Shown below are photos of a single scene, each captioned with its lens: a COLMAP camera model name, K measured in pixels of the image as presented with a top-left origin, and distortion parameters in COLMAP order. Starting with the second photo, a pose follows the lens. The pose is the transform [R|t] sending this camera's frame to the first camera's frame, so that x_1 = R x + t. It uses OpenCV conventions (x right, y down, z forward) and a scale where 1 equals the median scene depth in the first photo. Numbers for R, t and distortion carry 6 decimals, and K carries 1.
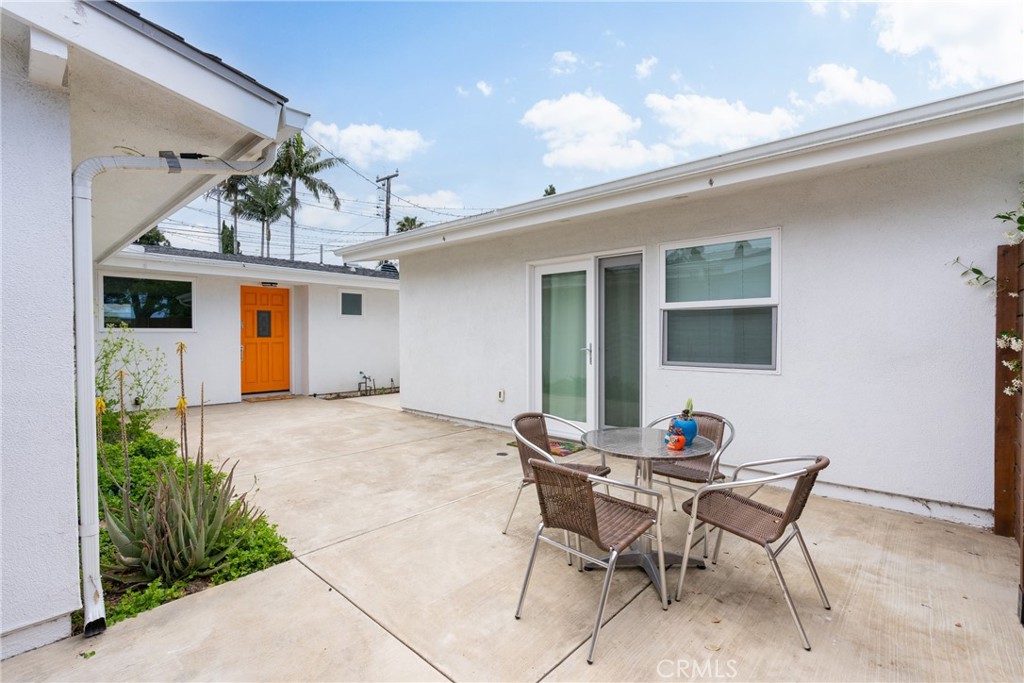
lens RADIAL K [[466.2, 0, 515.9], [0, 466.2, 339.9], [0, 0, 1]] dist [0.000474, -0.000402]
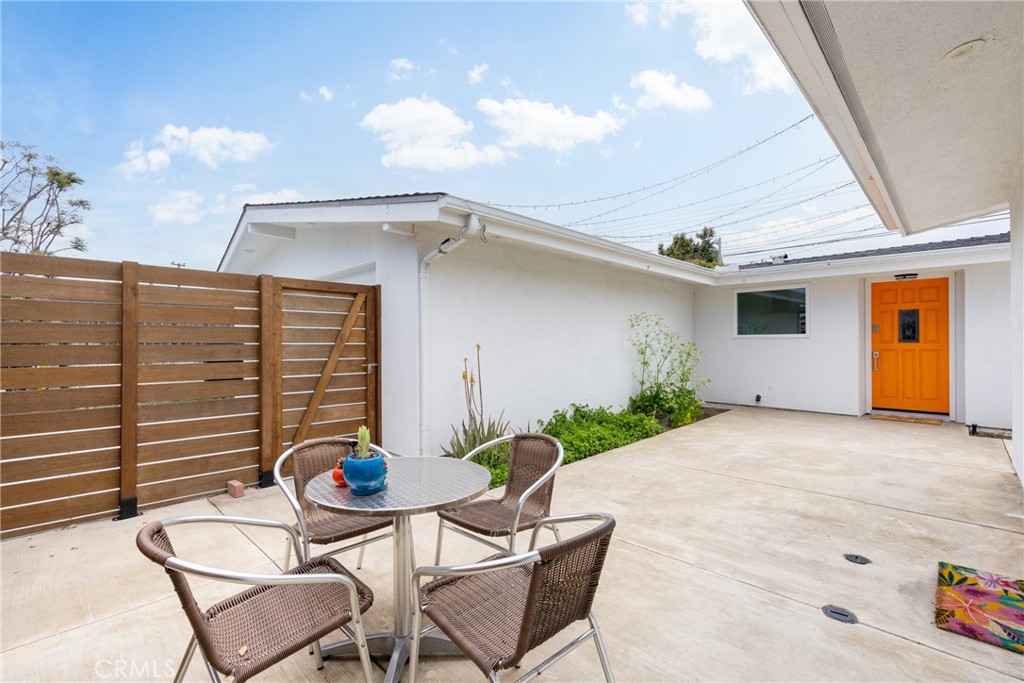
lens RADIAL K [[466.2, 0, 511.9], [0, 466.2, 341.9], [0, 0, 1]] dist [0.000474, -0.000402]
pose [[-0.040664, 0.002797, -0.999169, 0.396816], [-0.007311, 0.999968, 0.003097, -0.005818], [0.999146, 0.007430, -0.040642, 0.460885]]
